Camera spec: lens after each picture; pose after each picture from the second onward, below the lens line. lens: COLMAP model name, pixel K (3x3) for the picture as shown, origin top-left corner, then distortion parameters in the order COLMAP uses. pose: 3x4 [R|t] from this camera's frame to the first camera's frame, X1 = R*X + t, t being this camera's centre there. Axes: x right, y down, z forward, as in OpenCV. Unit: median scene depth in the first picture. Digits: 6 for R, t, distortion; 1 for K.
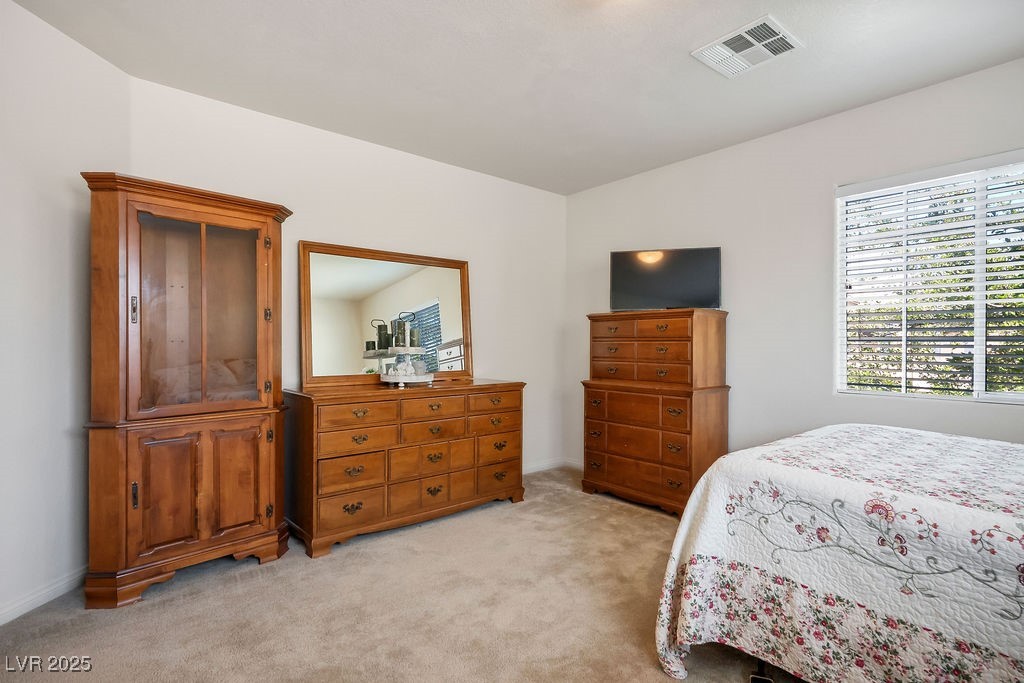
lens RADIAL K [[505.5, 0, 509.0], [0, 505.5, 334.4], [0, 0, 1]] dist [-0.005186, 0.006158]
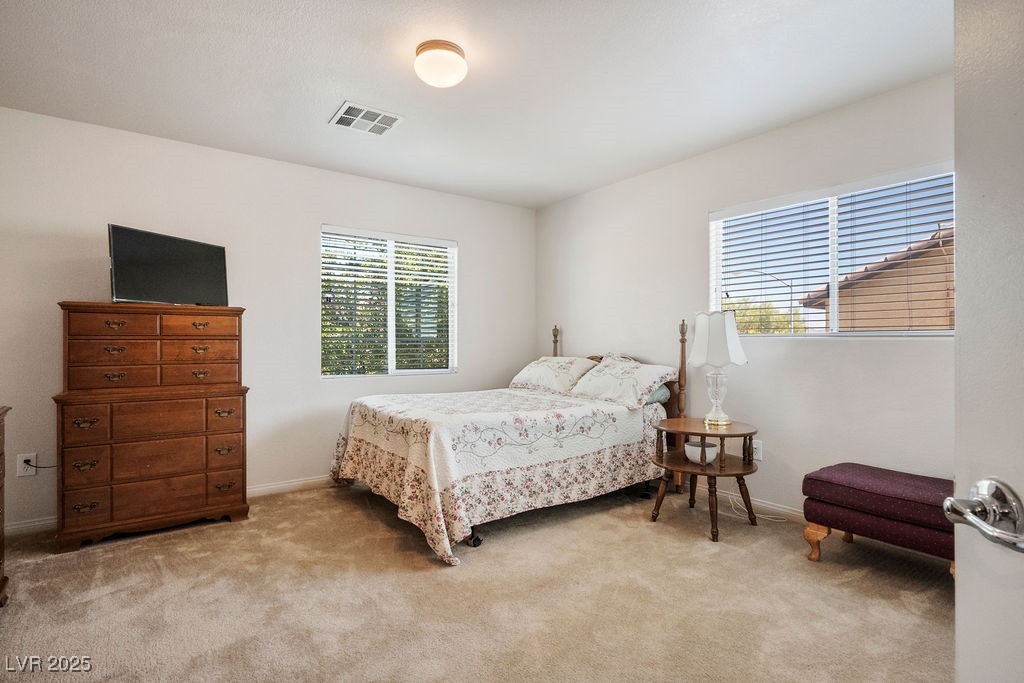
lens RADIAL K [[505.5, 0, 509.0], [0, 505.5, 334.4], [0, 0, 1]] dist [-0.005186, 0.006158]
pose [[0.073659, 0.013801, 0.997188, -0.627569], [-0.016364, 0.999786, -0.012628, 0.006355], [-0.997149, -0.015388, 0.073869, 0.402044]]
